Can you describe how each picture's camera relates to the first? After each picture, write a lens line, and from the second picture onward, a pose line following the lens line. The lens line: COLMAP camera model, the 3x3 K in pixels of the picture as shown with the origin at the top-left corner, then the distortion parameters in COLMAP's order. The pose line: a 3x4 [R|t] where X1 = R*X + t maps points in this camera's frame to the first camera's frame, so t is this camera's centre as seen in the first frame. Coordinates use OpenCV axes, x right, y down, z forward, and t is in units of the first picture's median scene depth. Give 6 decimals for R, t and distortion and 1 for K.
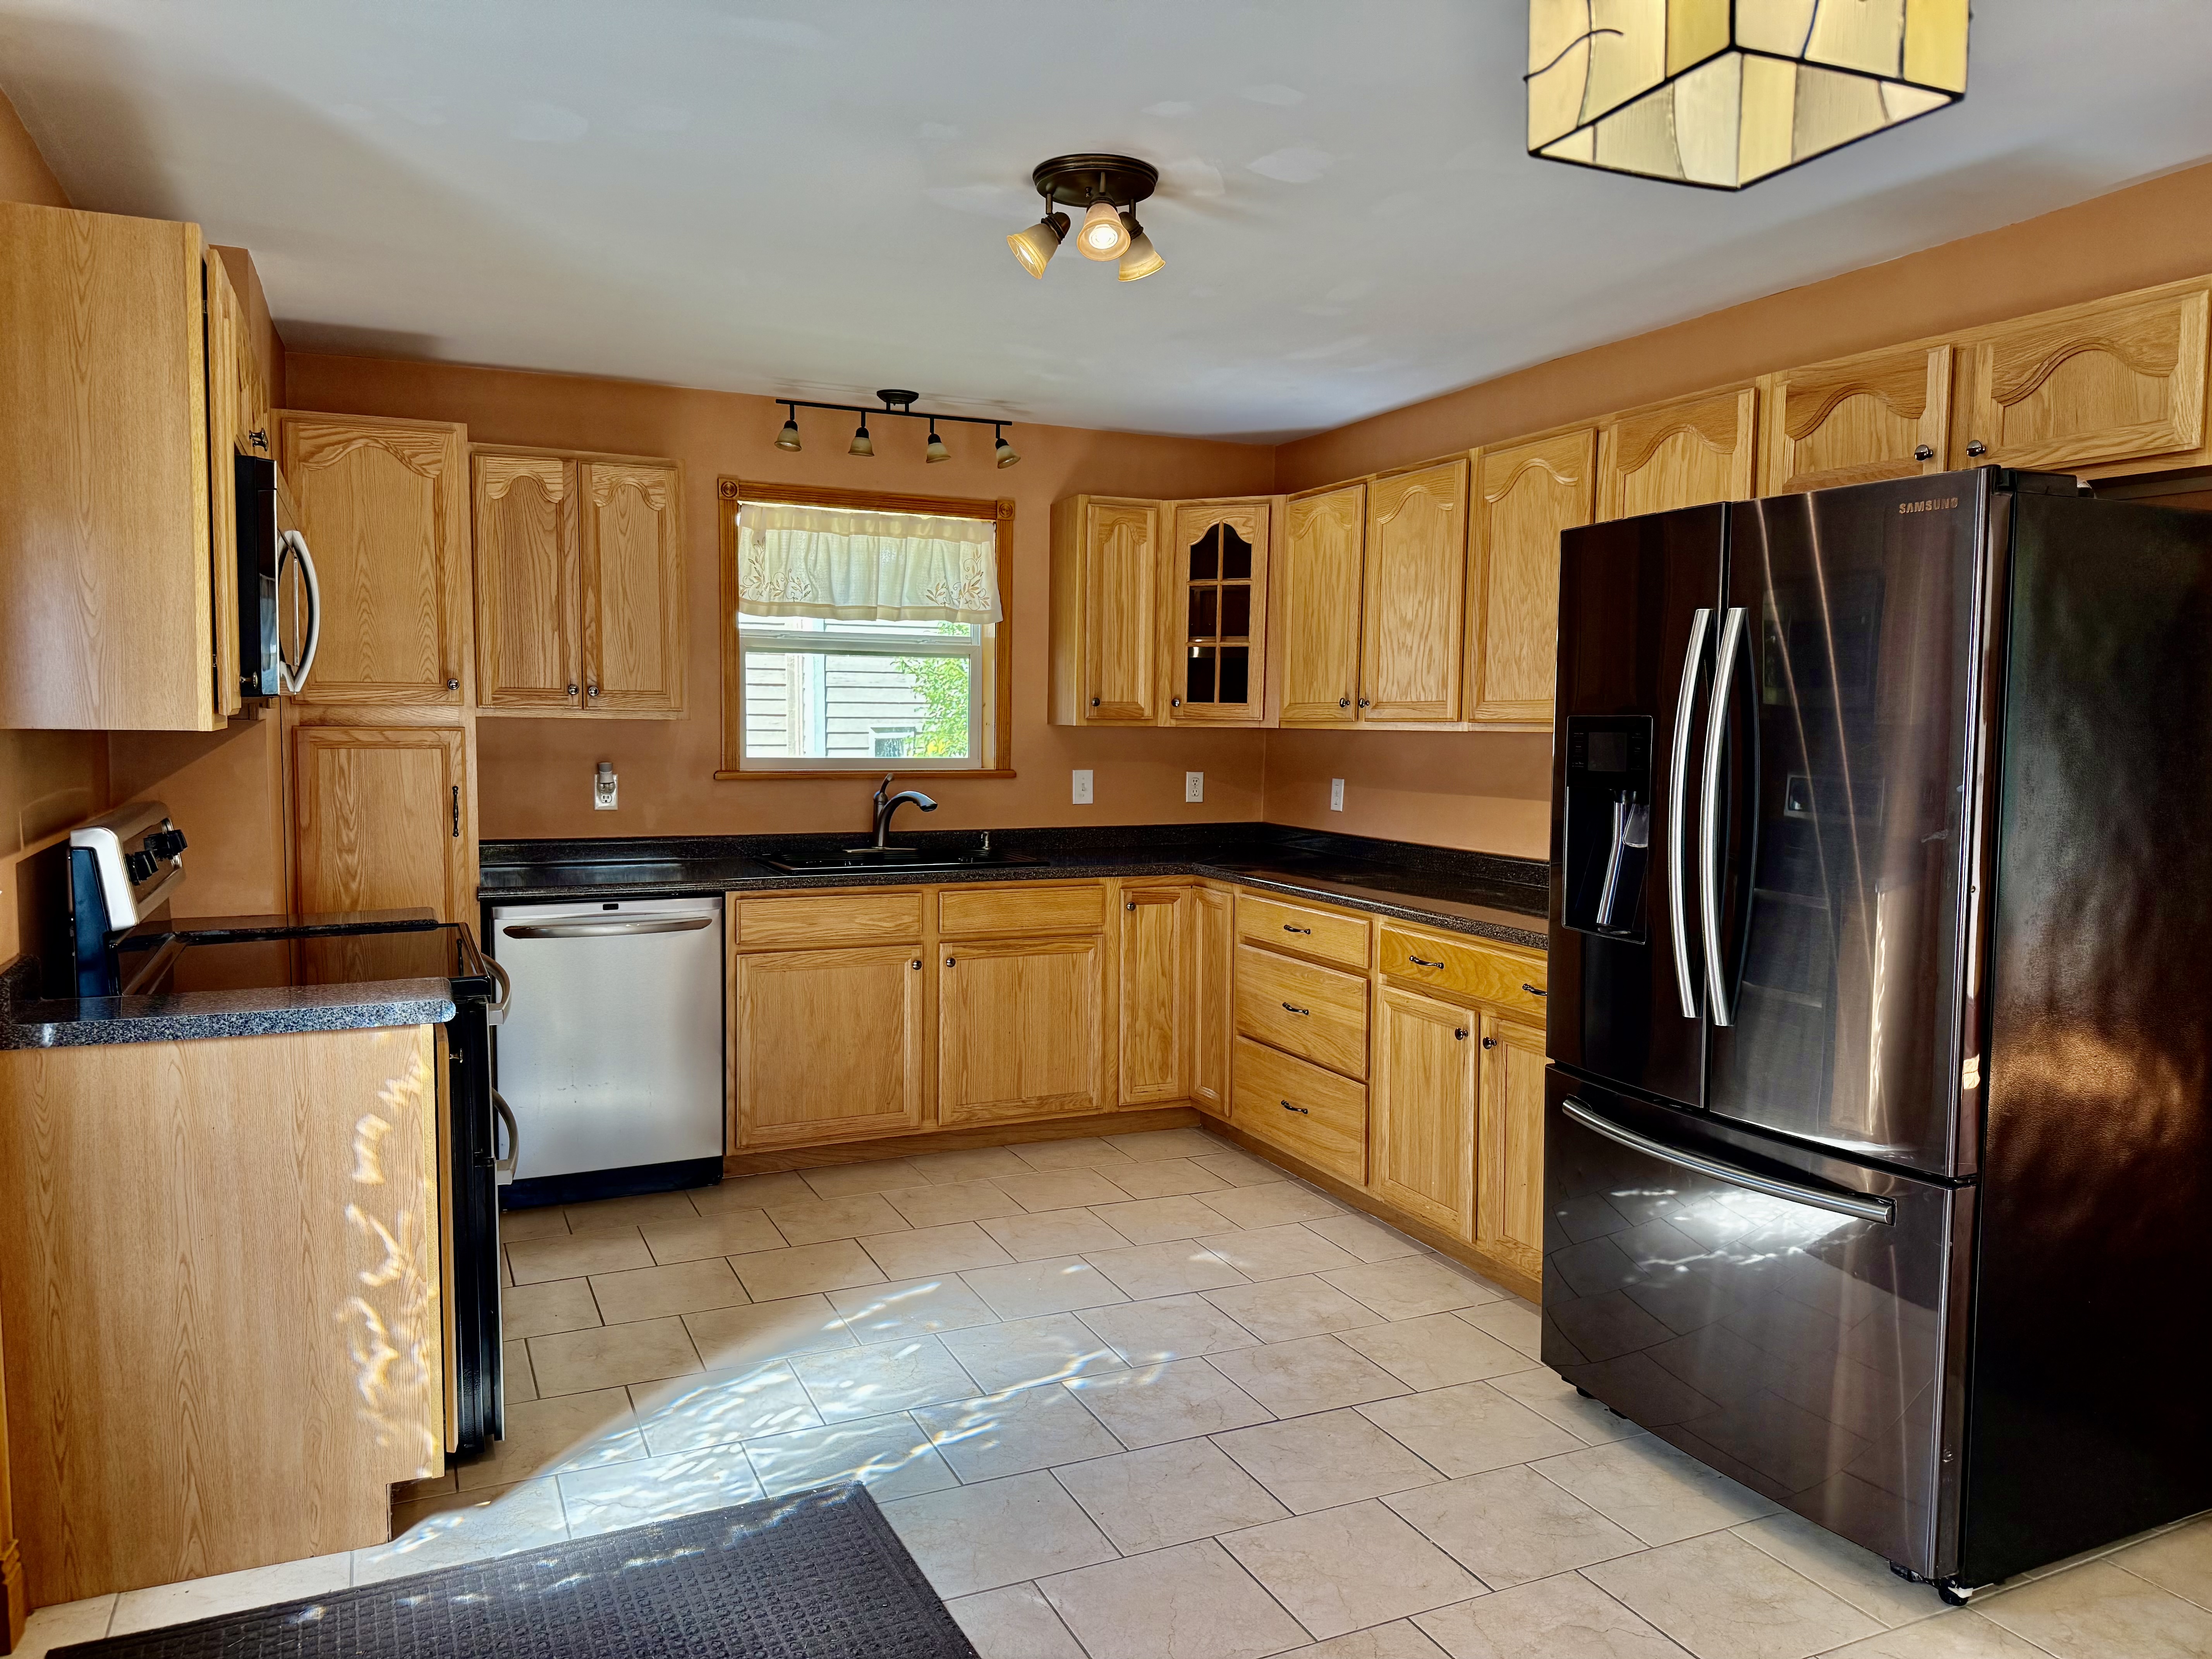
lens RADIAL K [[1571.6, 0, 1116.6], [0, 1571.6, 843.4], [0, 0, 1]] dist [0.068647, -0.087866]
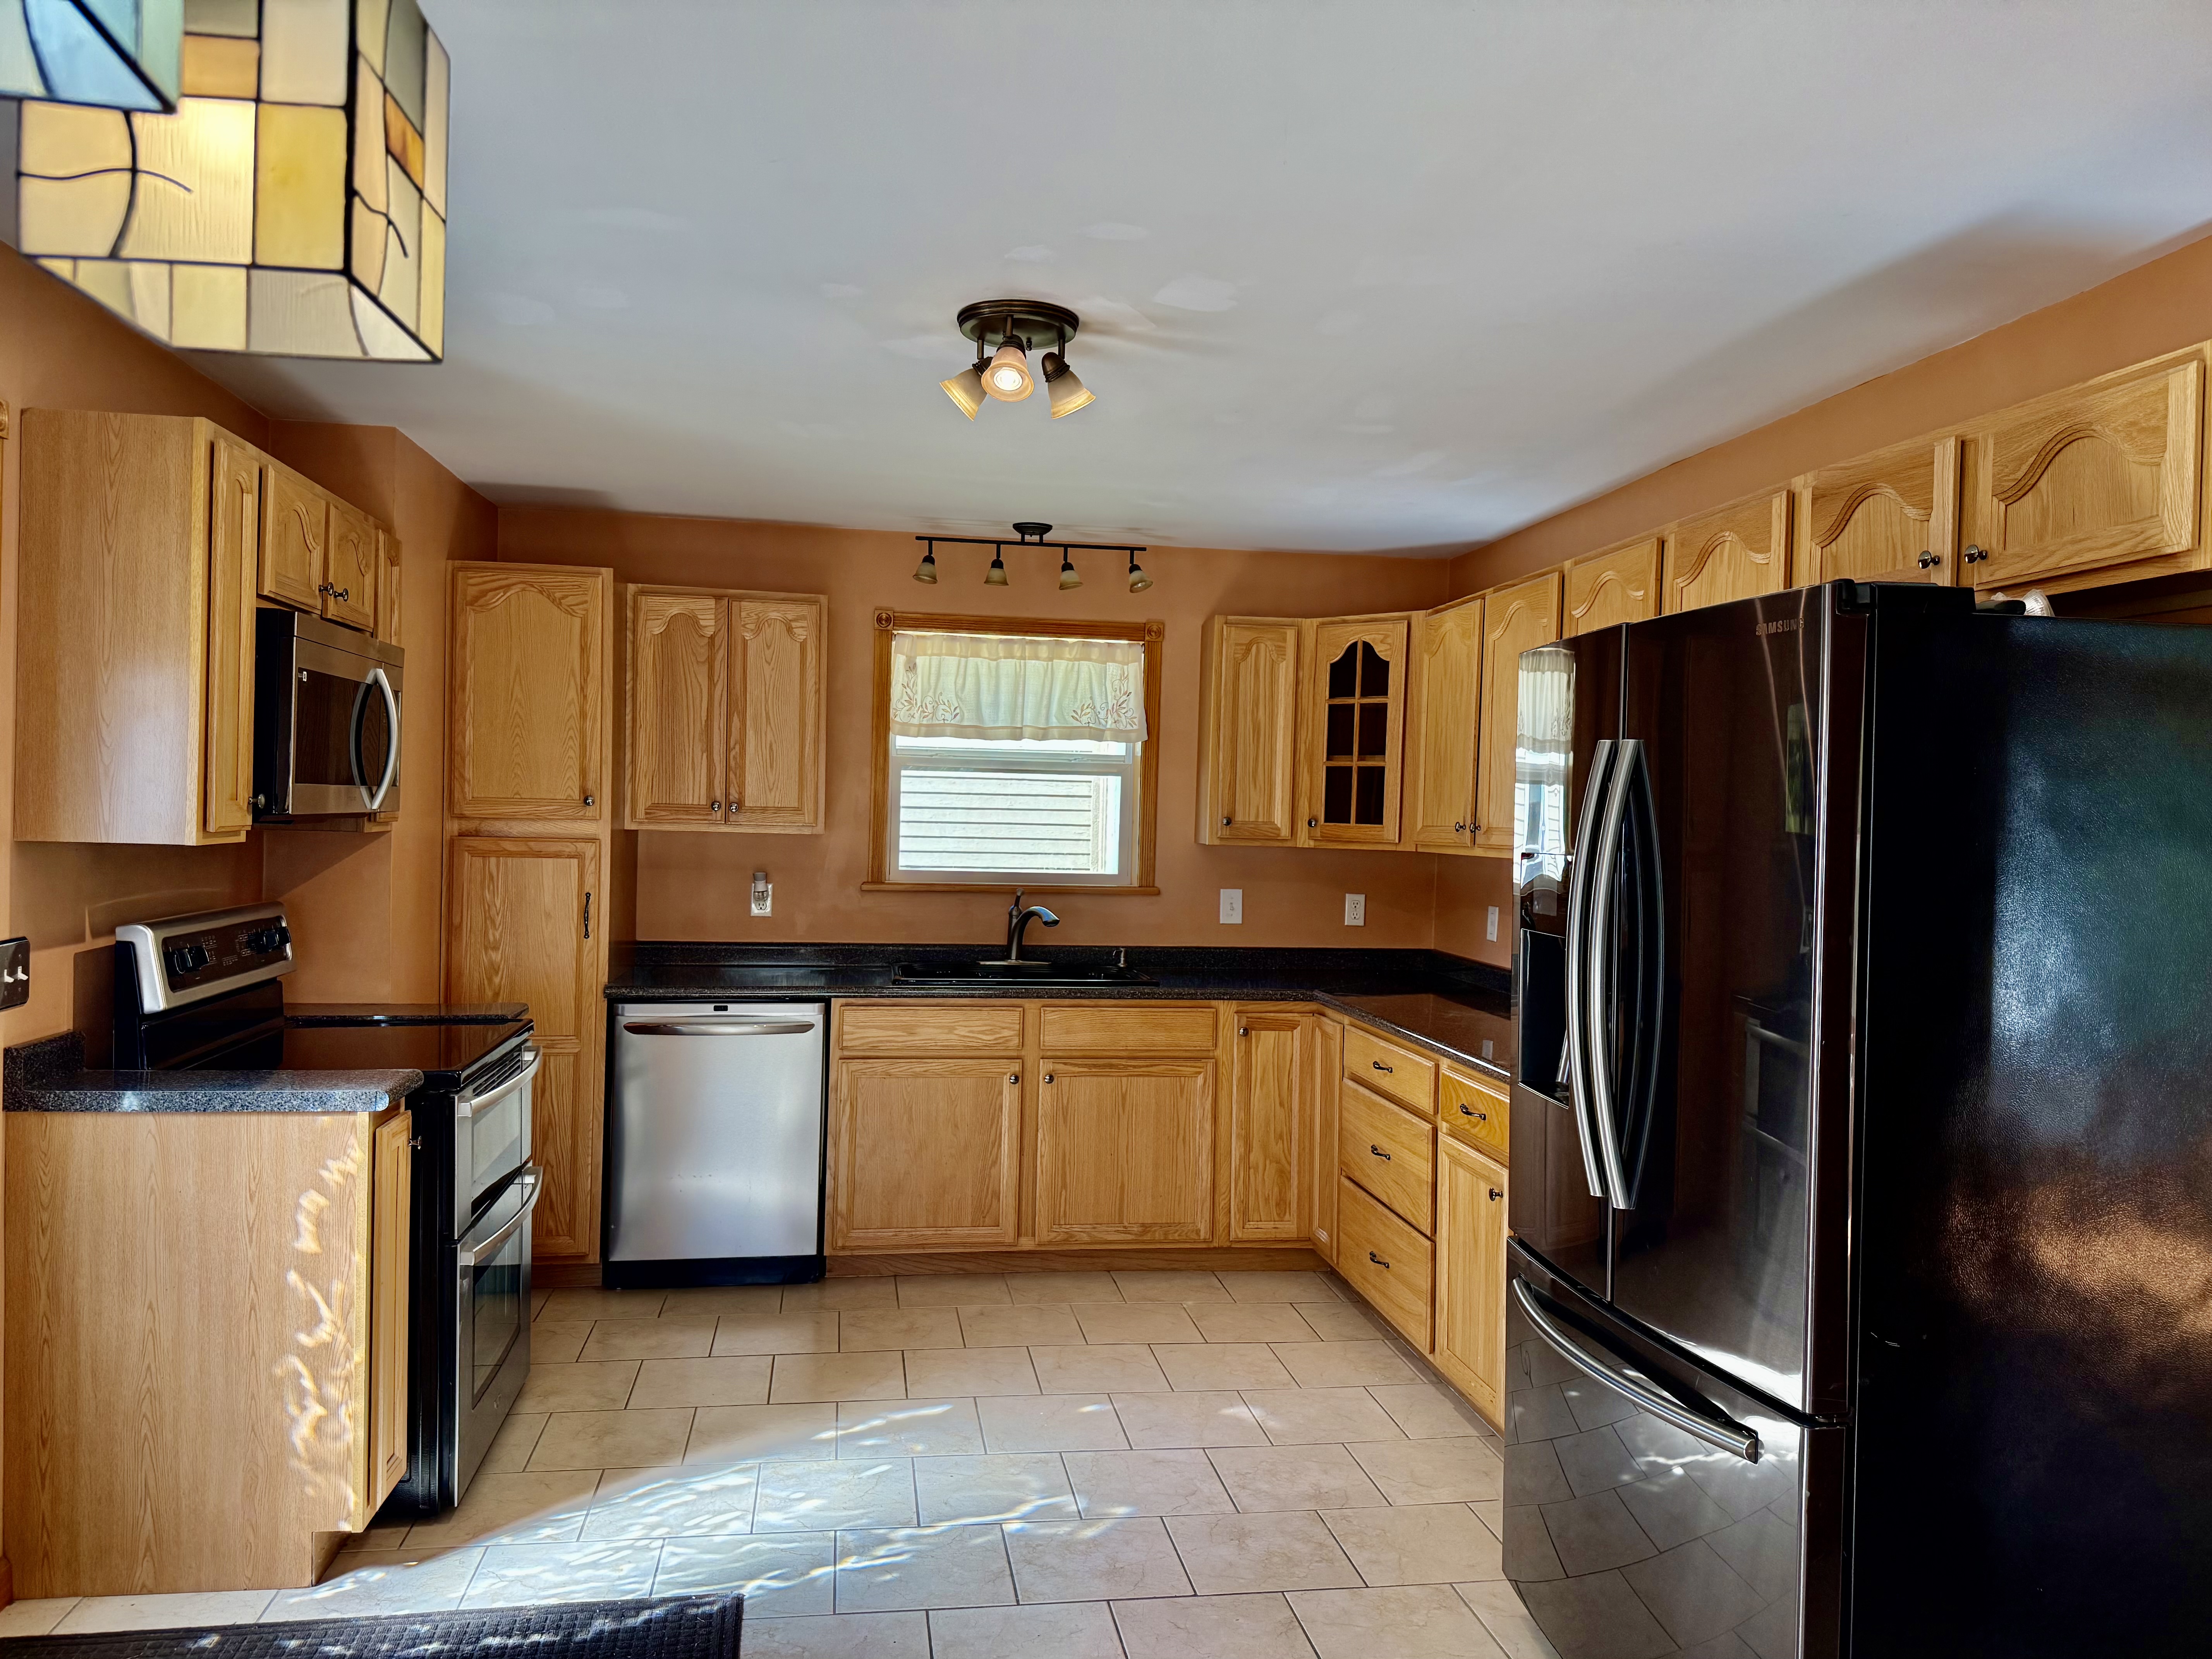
lens RADIAL K [[1571.6, 0, 1101.4], [0, 1571.6, 838.7], [0, 0, 1]] dist [0.068647, -0.087866]
pose [[0.961379, 0.017801, -0.274650, 0.205880], [-0.037378, 0.997105, -0.066211, -0.012455], [0.272676, 0.073920, 0.959262, 0.035339]]
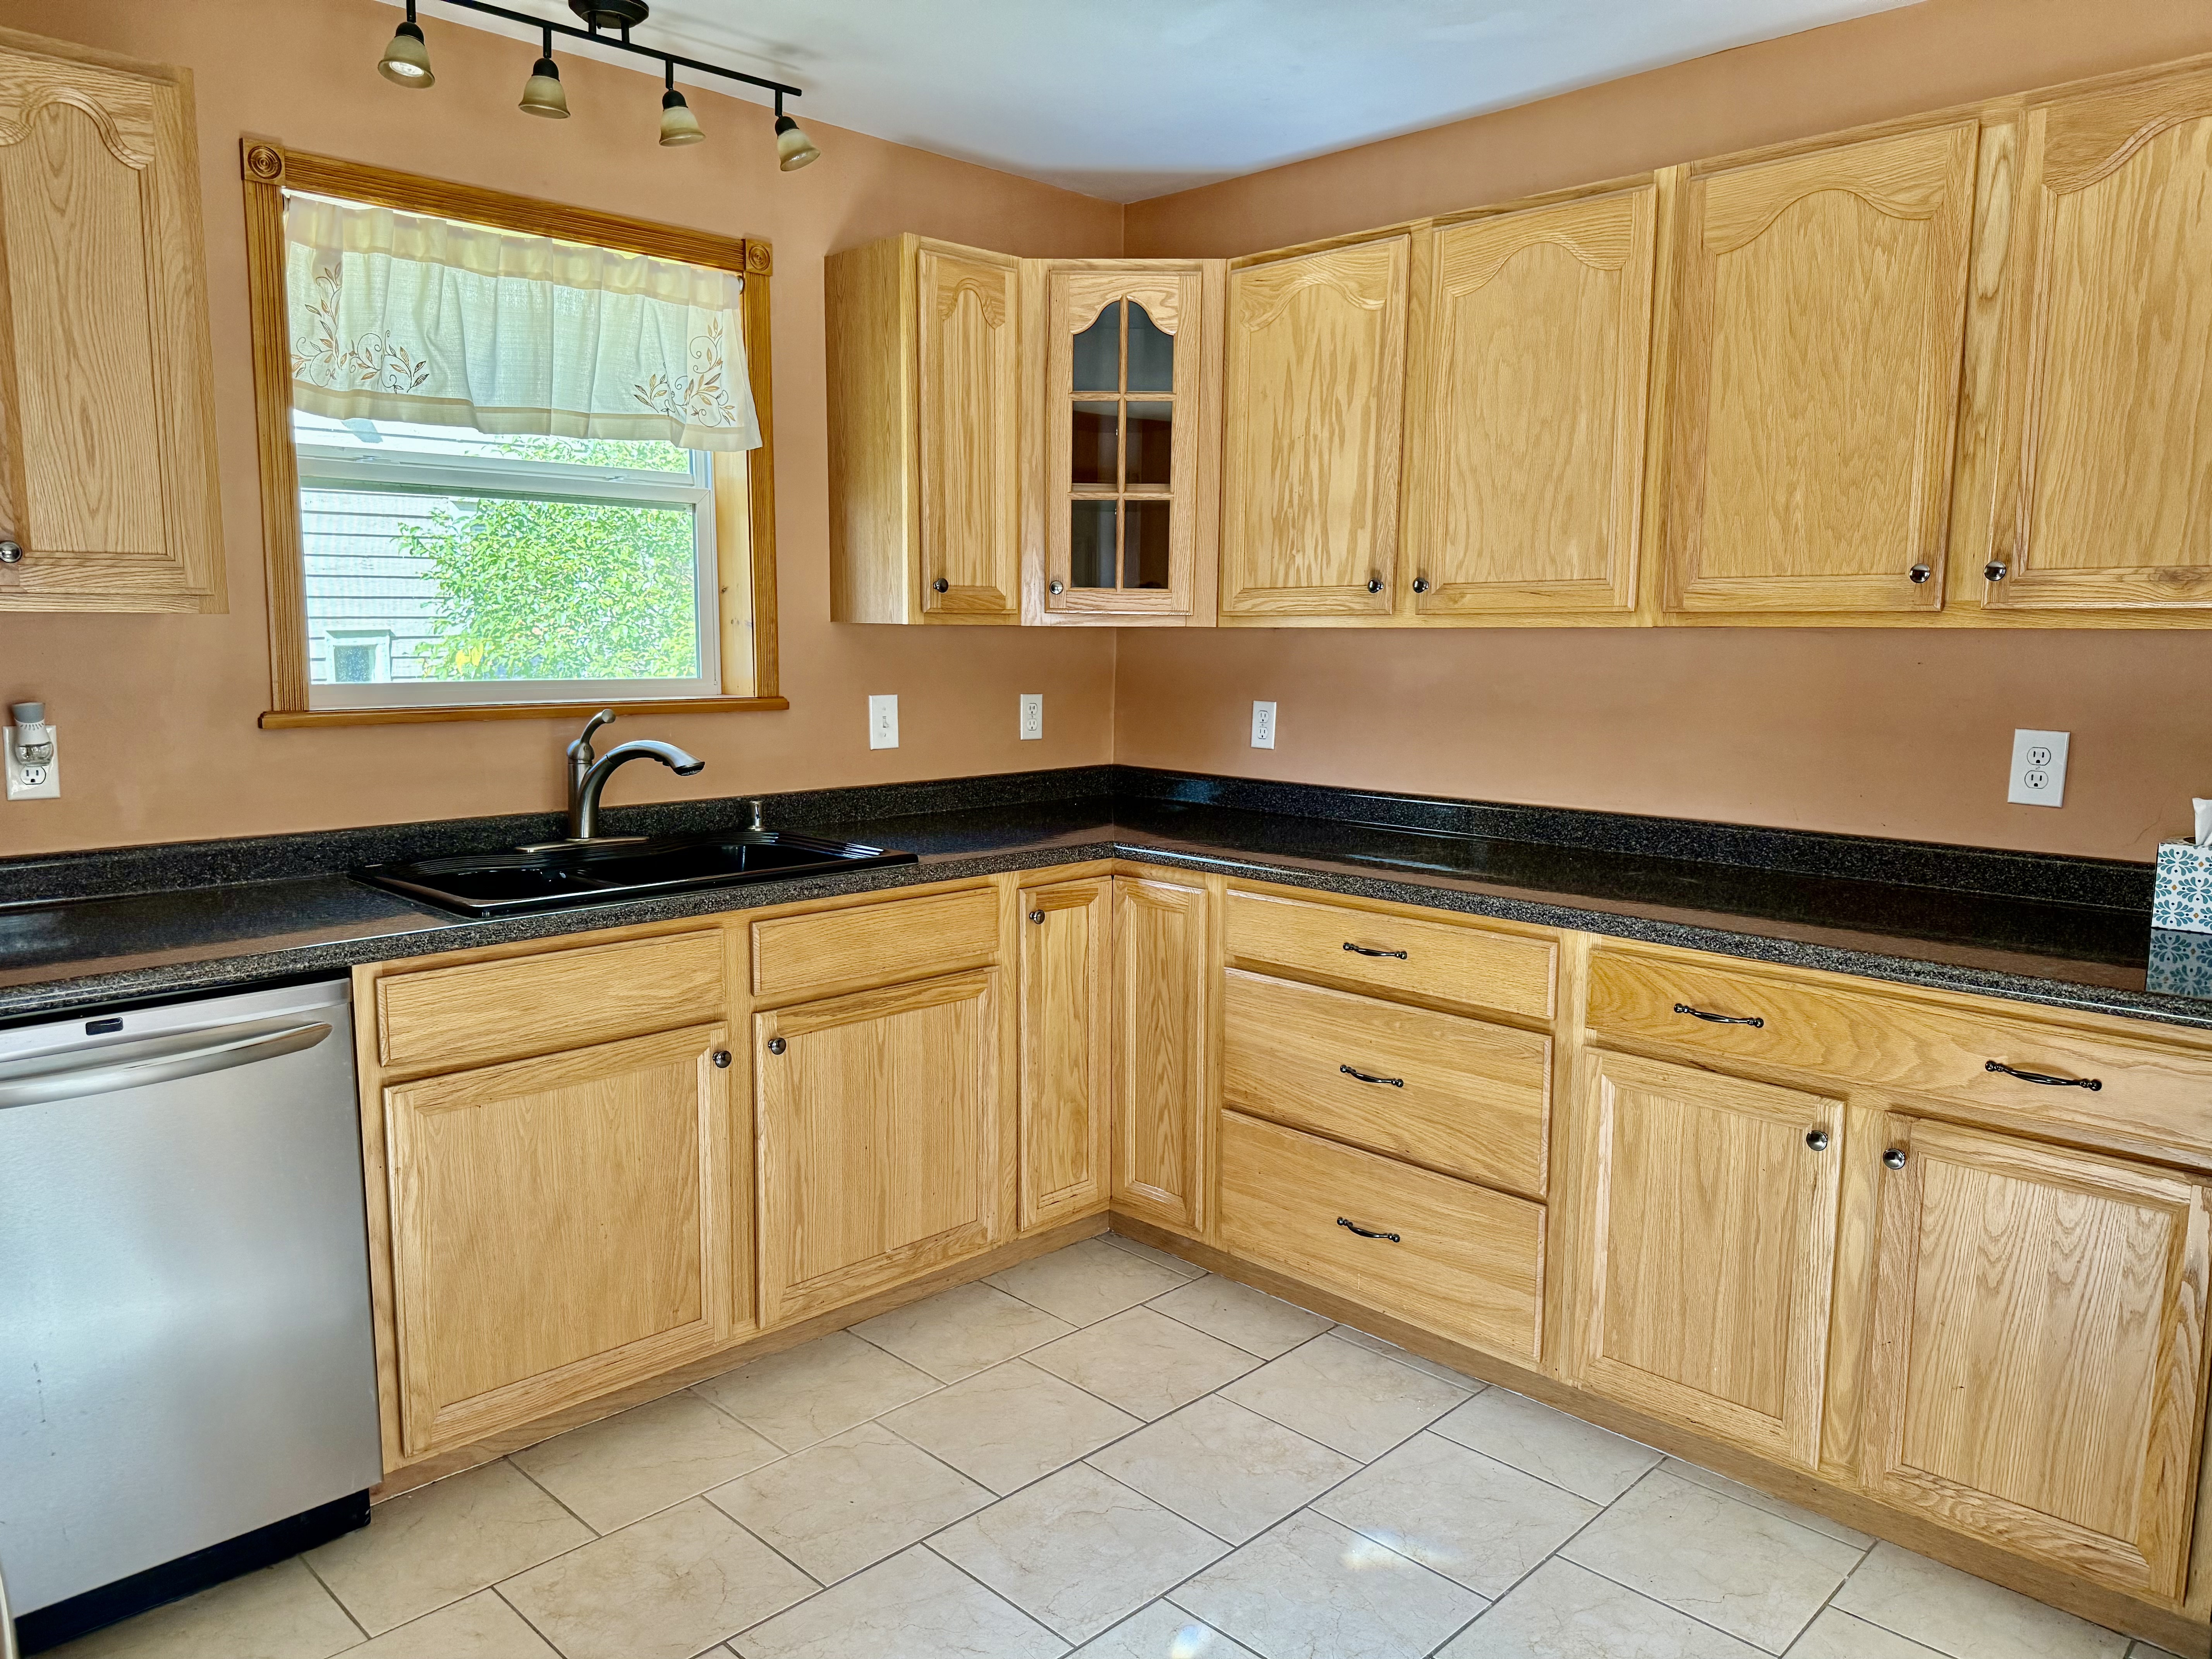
lens RADIAL K [[1571.6, 0, 1099.9], [0, 1571.6, 839.6], [0, 0, 1]] dist [0.068647, -0.087866]
pose [[0.937312, -0.052050, 0.344583, -0.194553], [0.031699, 0.997418, 0.064437, -0.032021], [-0.347048, -0.049475, 0.936542, 0.447525]]
